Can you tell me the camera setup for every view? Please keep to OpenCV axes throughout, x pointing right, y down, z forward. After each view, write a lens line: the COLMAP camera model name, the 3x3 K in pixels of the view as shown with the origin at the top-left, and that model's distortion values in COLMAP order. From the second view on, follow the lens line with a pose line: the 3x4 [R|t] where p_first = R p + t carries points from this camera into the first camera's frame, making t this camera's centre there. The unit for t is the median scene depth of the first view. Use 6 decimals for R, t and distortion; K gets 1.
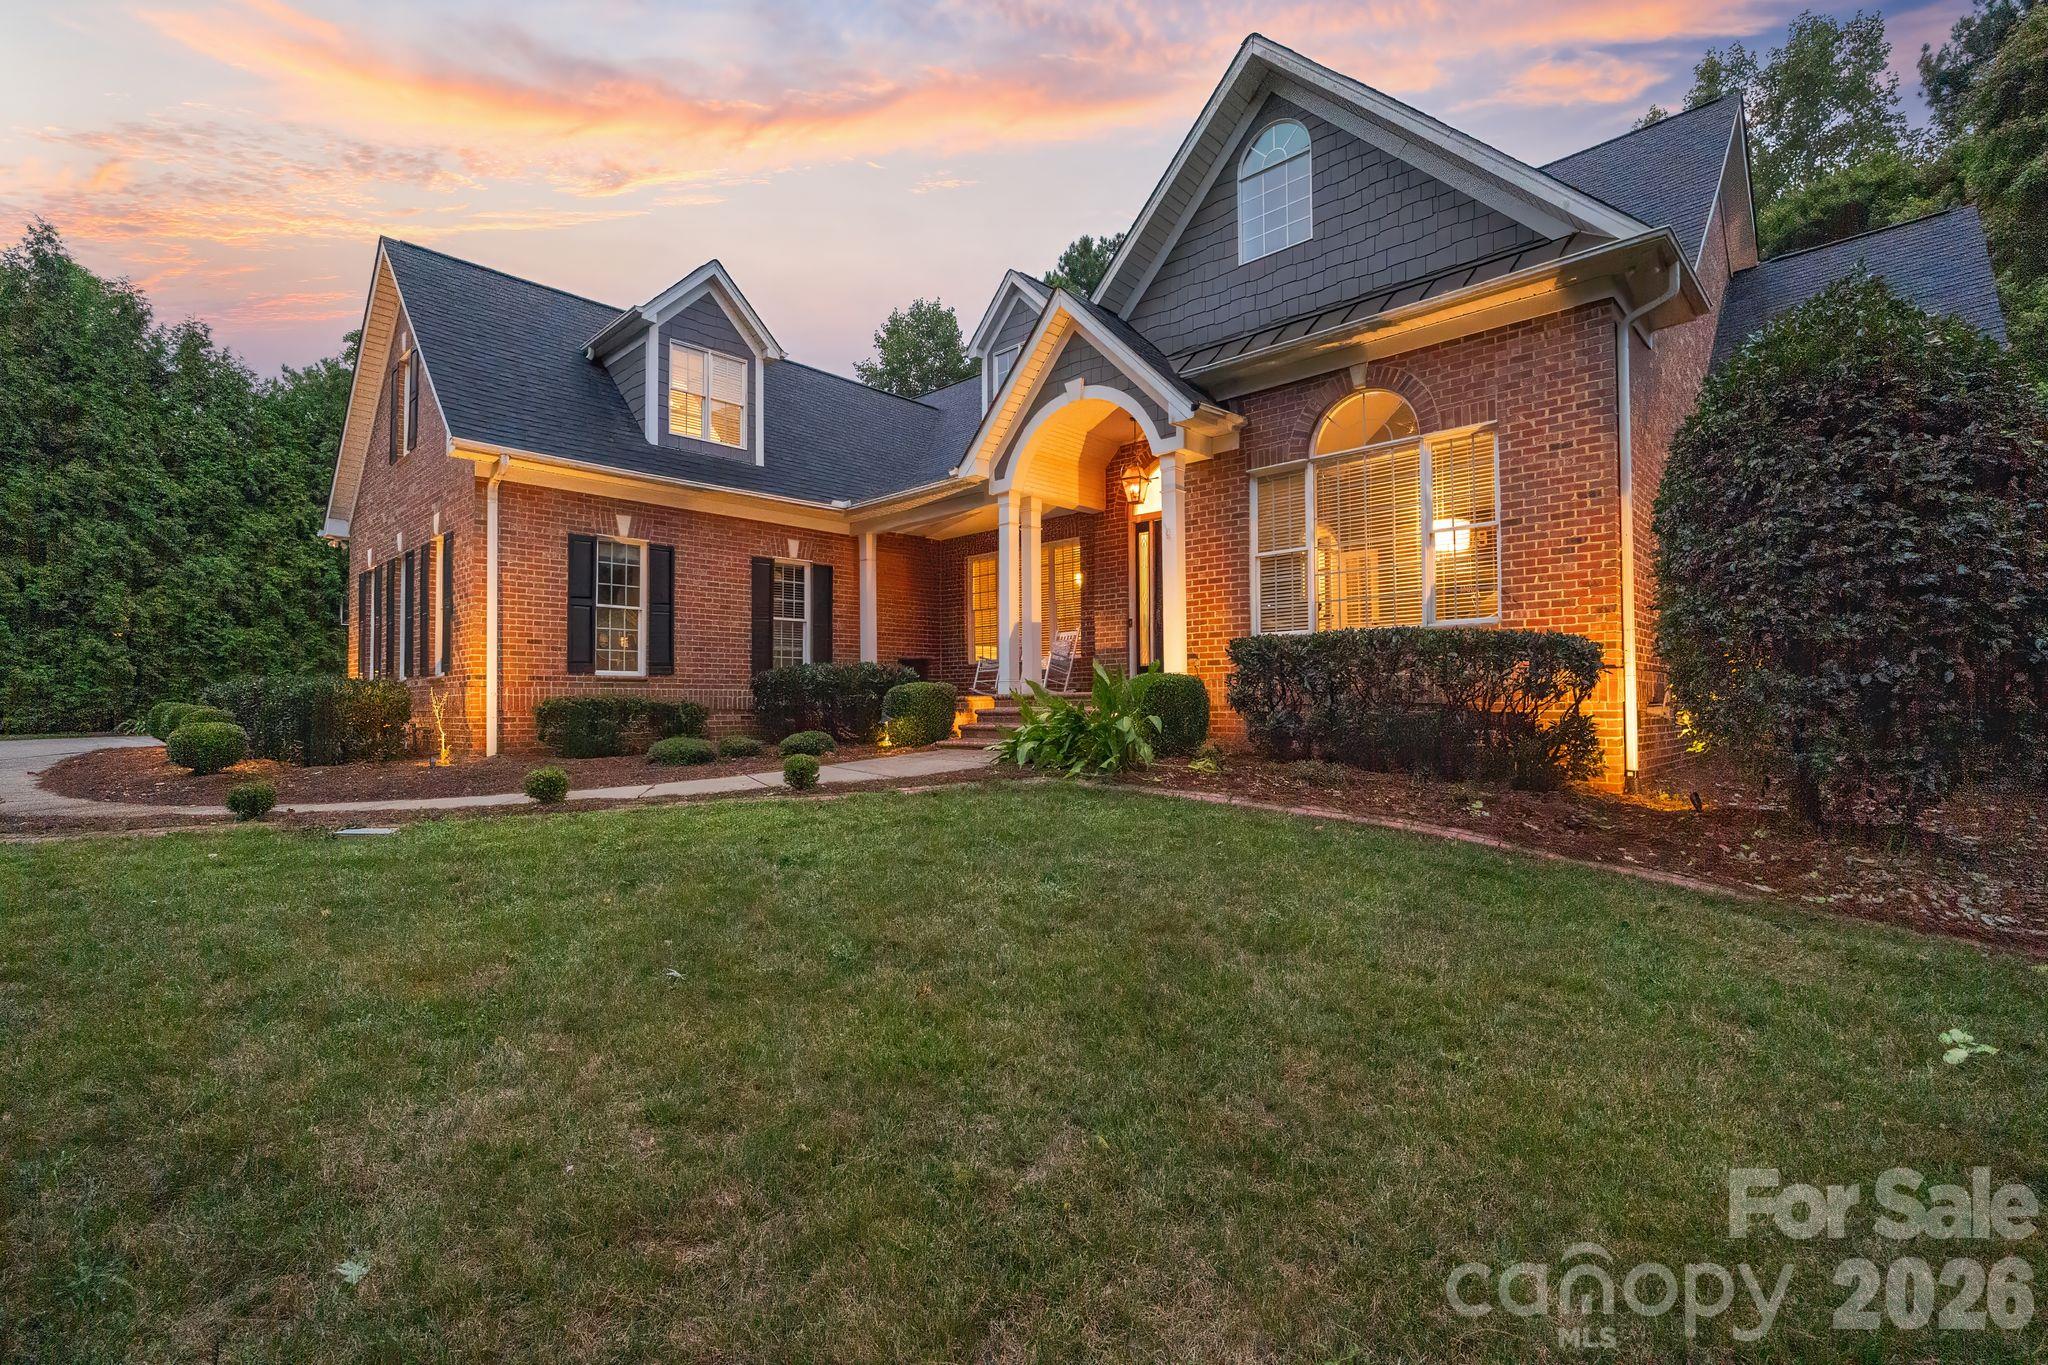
lens RADIAL K [[930.6, 0, 1024.0], [0, 930.6, 682.5], [0, 0, 1]] dist [-0.008240, 0.000546]
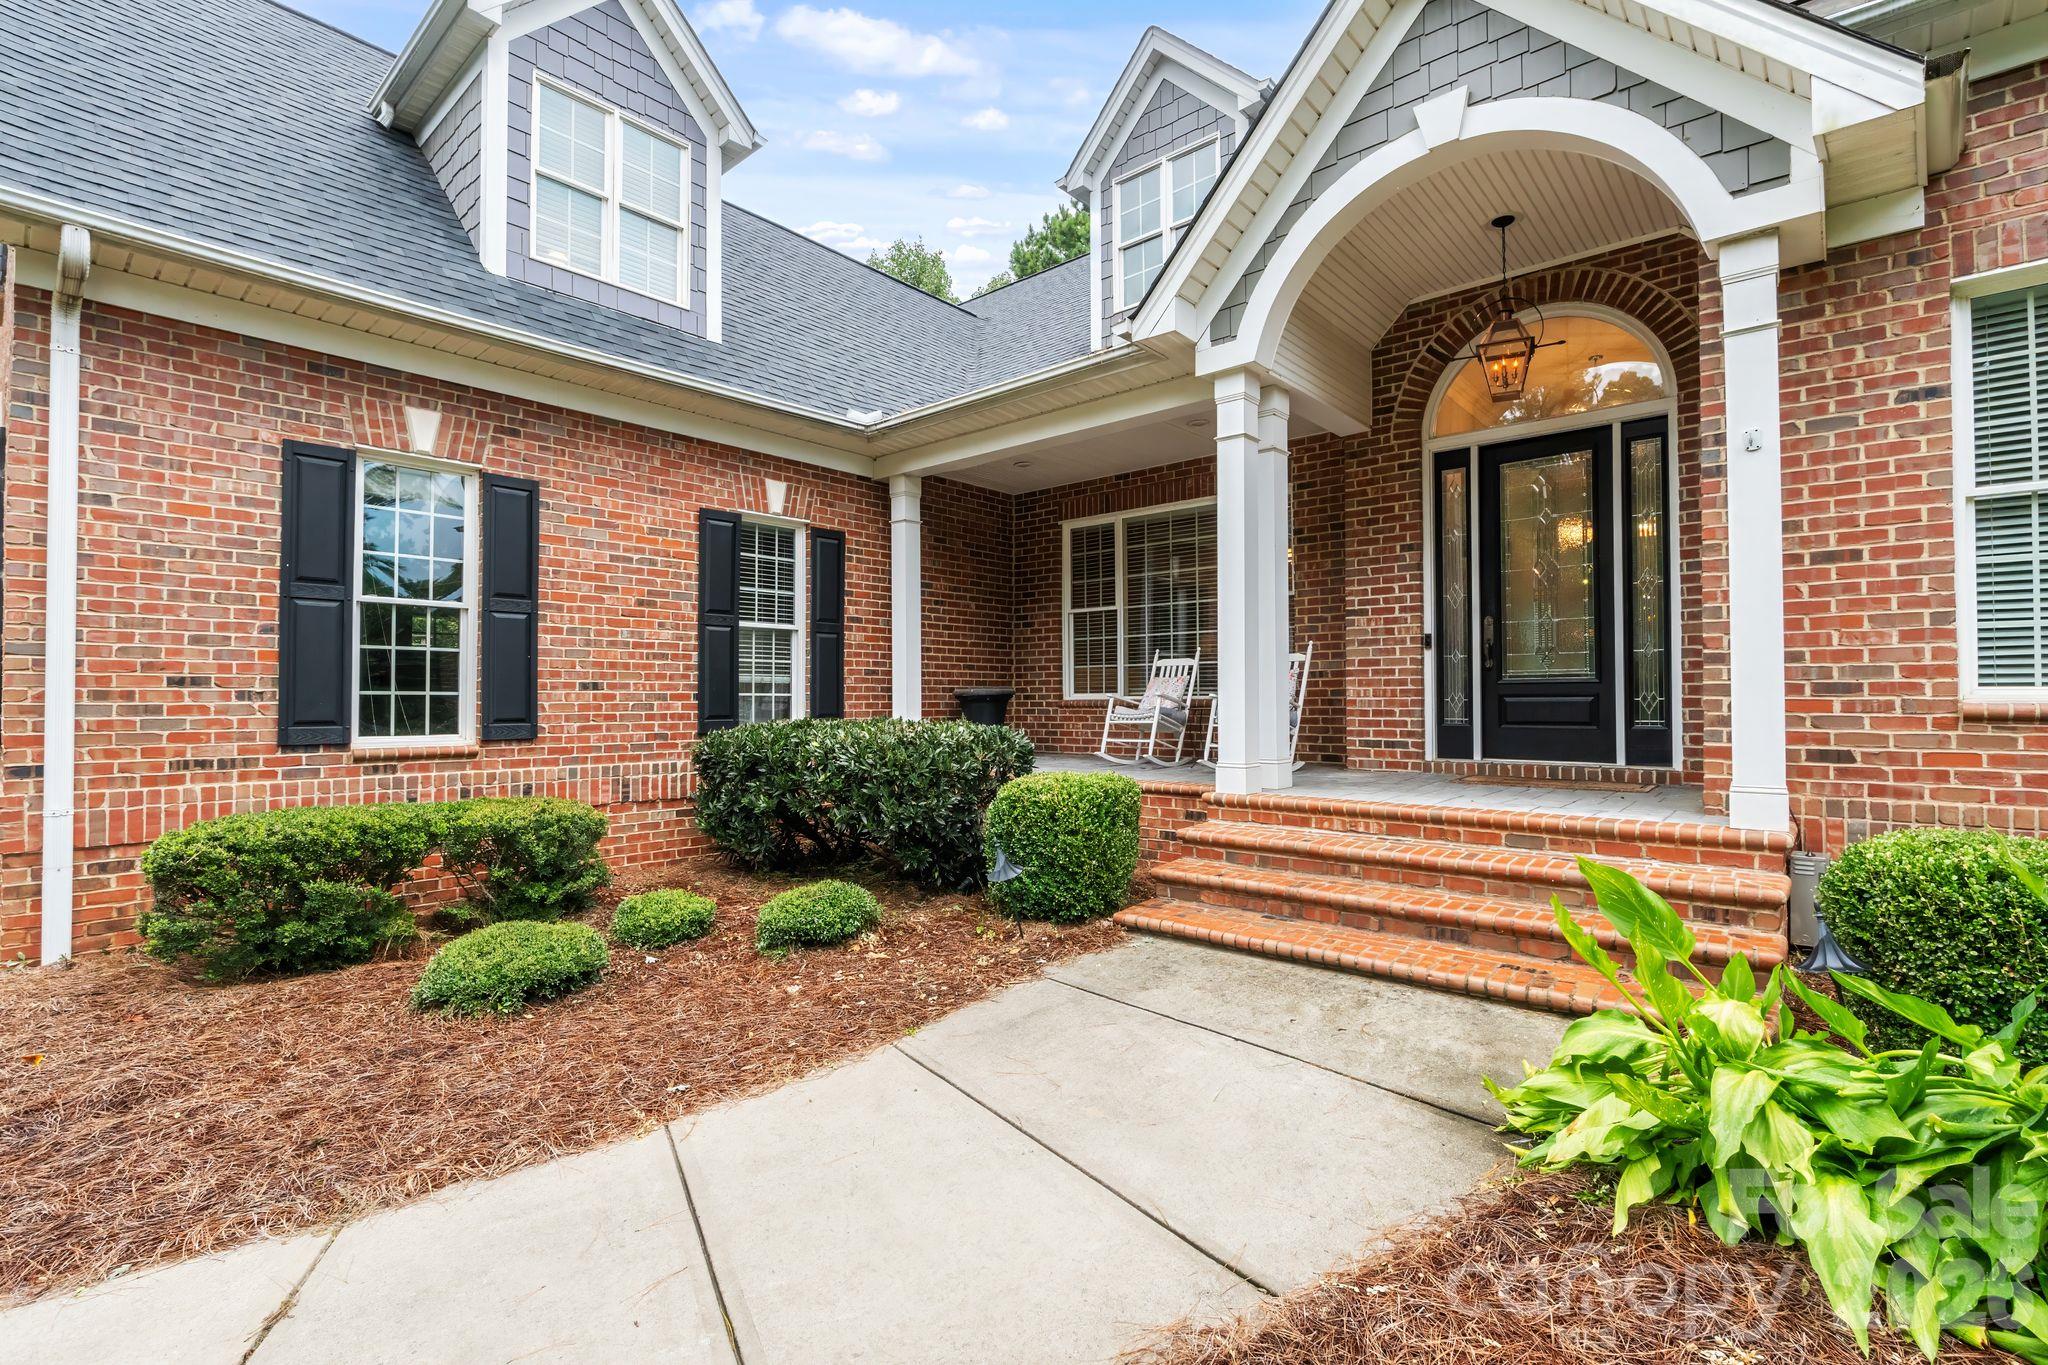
lens RADIAL K [[930.6, 0, 1024.0], [0, 930.6, 682.5], [0, 0, 1]] dist [-0.008240, 0.000546]
pose [[0.999153, 0.005346, 0.040798, -0.145516], [-0.005762, 0.999932, 0.010095, -0.047958], [-0.040741, -0.010321, 0.999116, 0.523707]]
